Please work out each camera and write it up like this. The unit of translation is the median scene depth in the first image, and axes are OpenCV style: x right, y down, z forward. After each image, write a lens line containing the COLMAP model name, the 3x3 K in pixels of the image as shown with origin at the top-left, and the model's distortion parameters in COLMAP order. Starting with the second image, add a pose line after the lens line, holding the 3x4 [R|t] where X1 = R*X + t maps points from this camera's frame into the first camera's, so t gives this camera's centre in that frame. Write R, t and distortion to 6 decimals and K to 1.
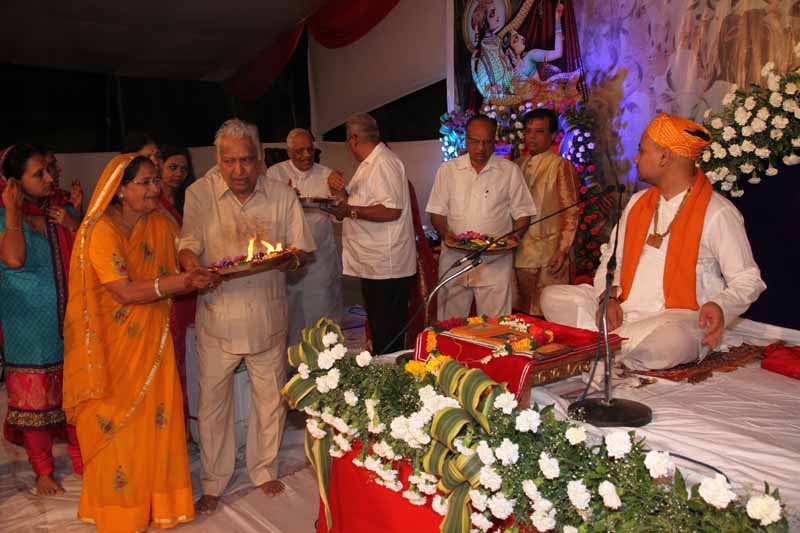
lens RADIAL K [[747.2, 0, 421.9], [0, 747.2, 285.9], [0, 0, 1]] dist [0.020381, 0.000000]
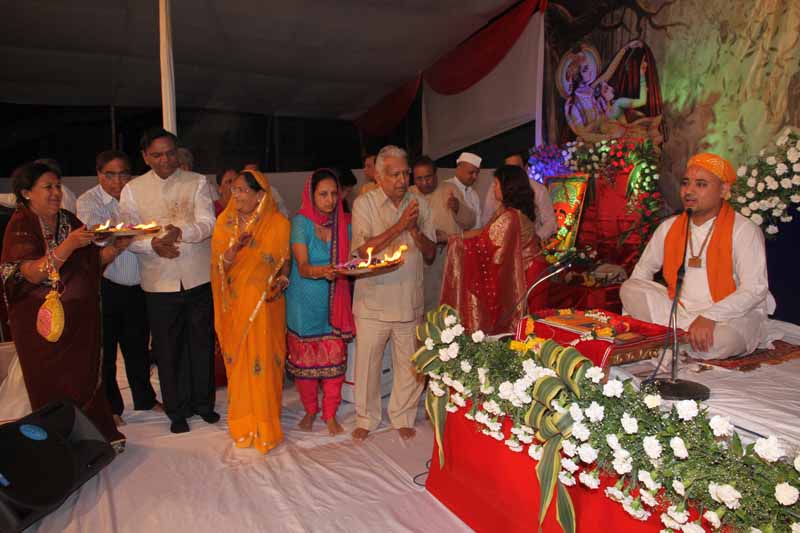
lens RADIAL K [[626.8, 0, 401.5], [0, 626.8, 284.2], [0, 0, 1]] dist [-0.054257, 0.055730]
pose [[0.989091, 0.044985, -0.140271, -0.057528], [-0.046095, 0.998926, -0.004674, 0.017537], [0.139910, 0.011089, 0.990102, -0.085377]]
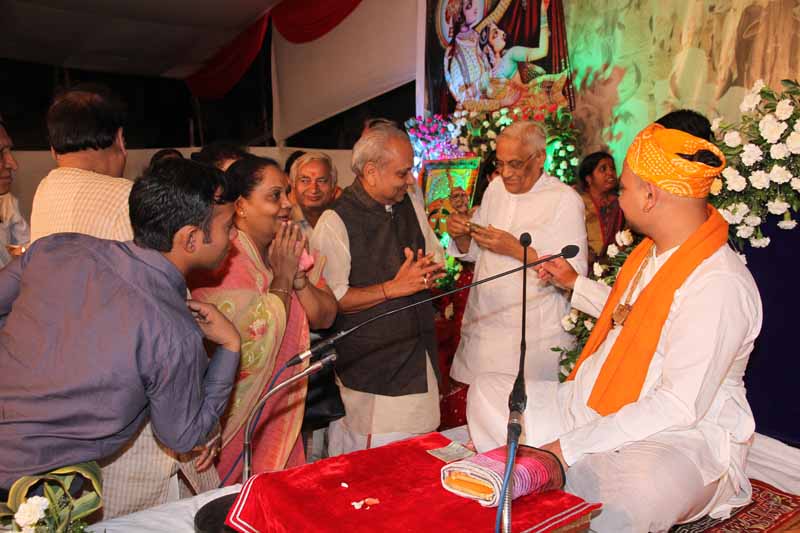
lens RADIAL K [[747.2, 0, 411.7], [0, 747.2, 276.5], [0, 0, 1]] dist [0.020381, 0.000000]
pose [[0.999377, 0.031833, -0.015262, 0.098384], [-0.032170, 0.999231, -0.022412, -0.058212], [0.014537, 0.022889, 0.999632, 0.278991]]
